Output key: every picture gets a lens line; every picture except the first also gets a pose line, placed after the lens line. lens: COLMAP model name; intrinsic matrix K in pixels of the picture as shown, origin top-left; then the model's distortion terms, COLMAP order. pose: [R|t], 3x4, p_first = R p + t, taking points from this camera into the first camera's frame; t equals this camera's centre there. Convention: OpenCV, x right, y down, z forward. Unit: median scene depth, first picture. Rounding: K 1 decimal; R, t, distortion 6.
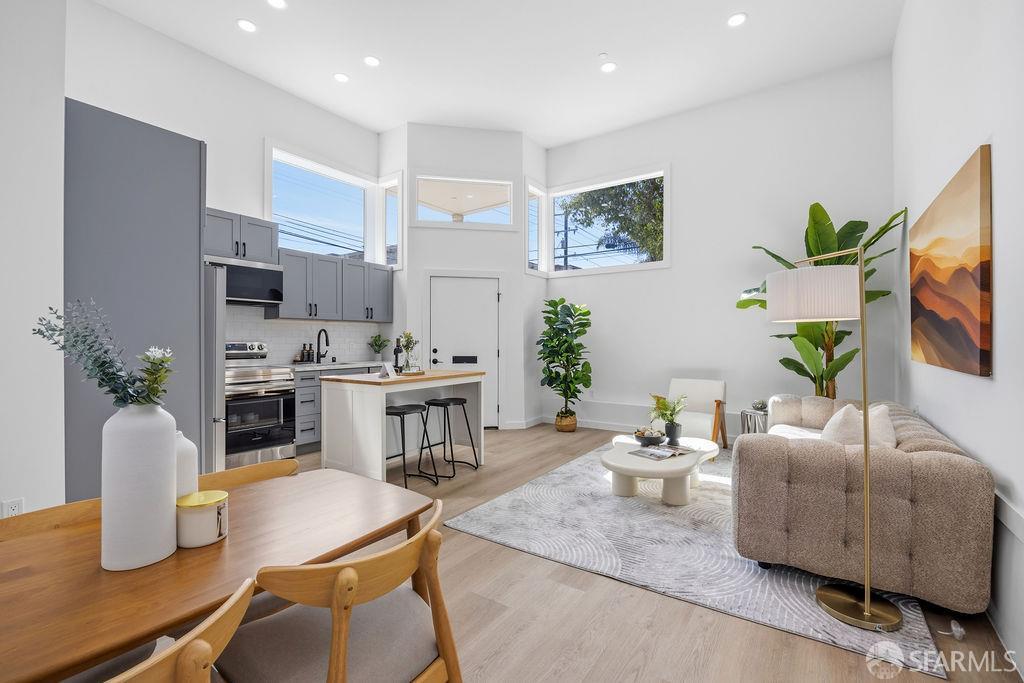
lens RADIAL K [[453.1, 0, 512.0], [0, 453.1, 341.5], [0, 0, 1]] dist [0.000233, -0.000001]
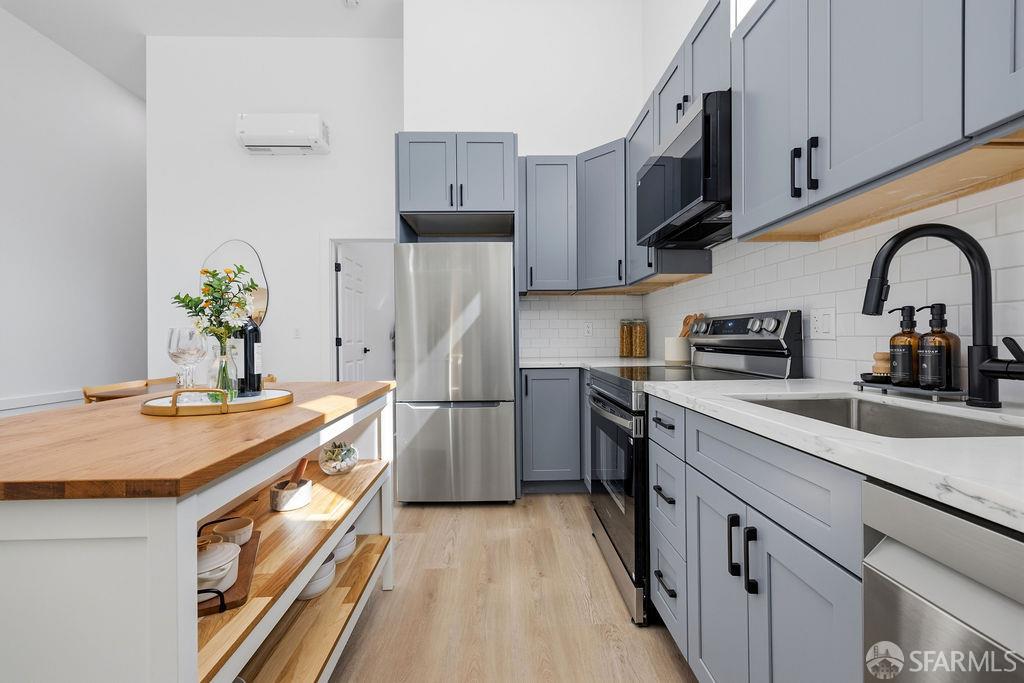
lens RADIAL K [[406.4, 0, 512.0], [0, 406.4, 341.5], [0, 0, 1]] dist [0.000612, 0.000078]
pose [[-0.808628, 0.010803, -0.588221, -0.182398], [0.006386, 0.999934, 0.009585, 0.018940], [0.588286, 0.003994, -0.808643, 1.044546]]
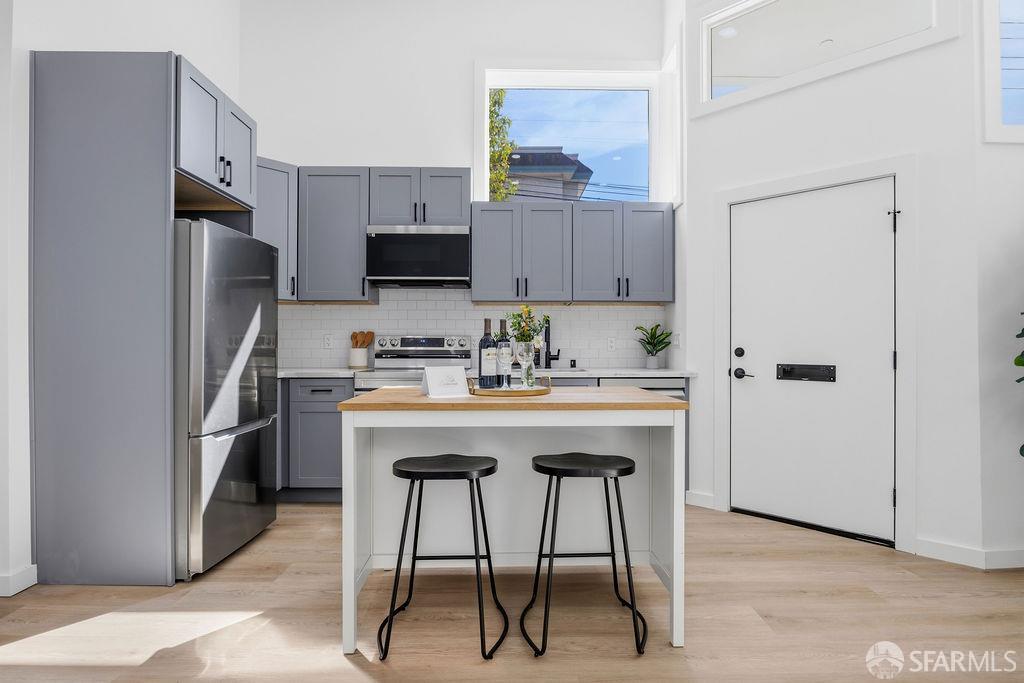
lens RADIAL K [[531.6, 0, 512.0], [0, 531.6, 341.5], [0, 0, 1]] dist [-0.003264, -0.001376]
pose [[0.586456, -0.008033, -0.809941, 0.177040], [-0.003840, 0.999912, -0.012698, 0.019281], [0.809972, 0.010557, 0.586374, 0.511955]]
